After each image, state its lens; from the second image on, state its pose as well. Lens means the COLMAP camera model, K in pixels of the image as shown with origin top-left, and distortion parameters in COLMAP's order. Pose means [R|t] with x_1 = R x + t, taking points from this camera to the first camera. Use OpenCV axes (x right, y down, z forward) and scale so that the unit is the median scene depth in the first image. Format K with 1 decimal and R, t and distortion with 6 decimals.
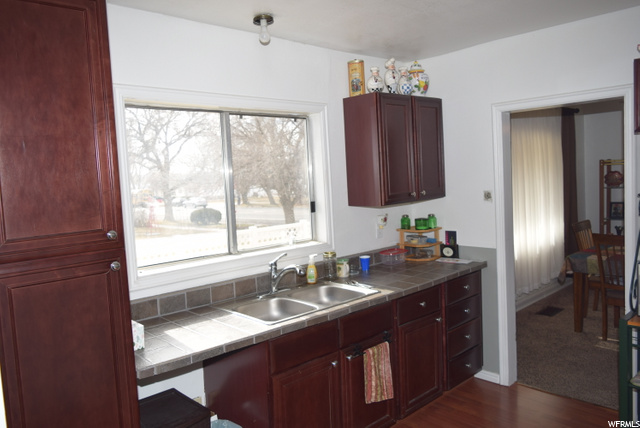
lens RADIAL K [[496.3, 0, 318.2], [0, 496.3, 213.5], [0, 0, 1]] dist [-0.010346, 0.011094]
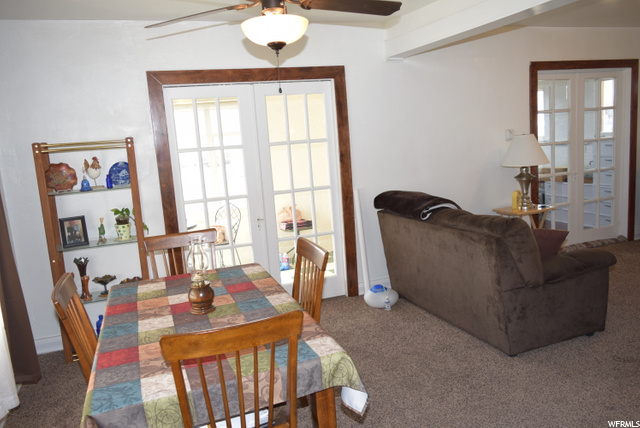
lens RADIAL K [[496.3, 0, 319.9], [0, 496.3, 208.3], [0, 0, 1]] dist [-0.010346, 0.011094]
pose [[0.390373, -0.125334, 0.912086, 0.353717], [0.129199, 0.988344, 0.080515, -0.076860], [-0.911546, 0.086410, 0.402016, 0.919455]]
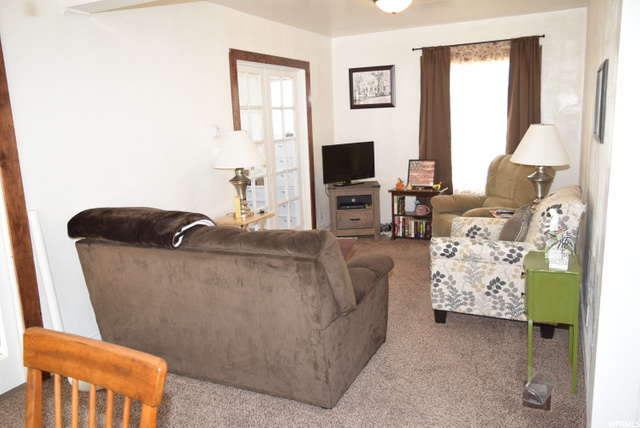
lens RADIAL K [[496.3, 0, 321.8], [0, 496.3, 211.7], [0, 0, 1]] dist [-0.010346, 0.011094]
pose [[-0.350404, -0.117484, 0.929201, 0.681230], [0.130678, 0.976265, 0.172713, -0.085586], [-0.927437, 0.181946, -0.326735, 1.186503]]
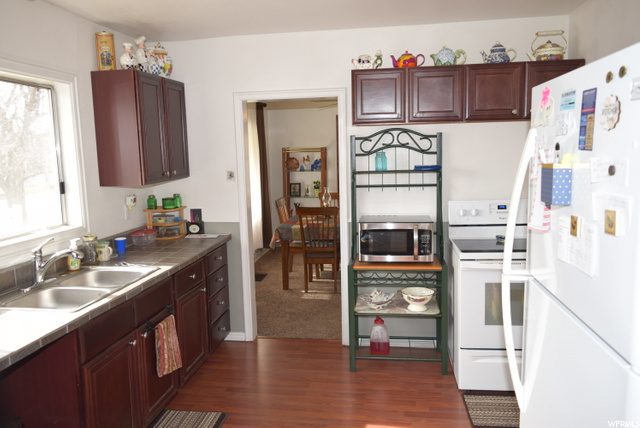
lens RADIAL K [[496.3, 0, 316.3], [0, 496.3, 211.1], [0, 0, 1]] dist [-0.010346, 0.011094]
pose [[0.789793, -0.046195, 0.611631, -0.193093], [0.033333, 0.998919, 0.032404, 0.014990], [-0.612467, -0.005205, 0.790479, 0.000536]]
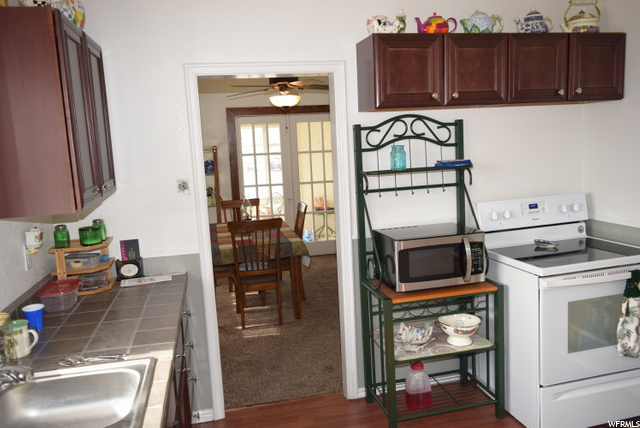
lens RADIAL K [[496.3, 0, 317.2], [0, 496.3, 210.7], [0, 0, 1]] dist [-0.010346, 0.011094]
pose [[0.519073, -0.093576, 0.849592, -0.200028], [0.092113, 0.994324, 0.053239, -0.020048], [-0.849752, 0.050624, 0.524746, 0.434389]]
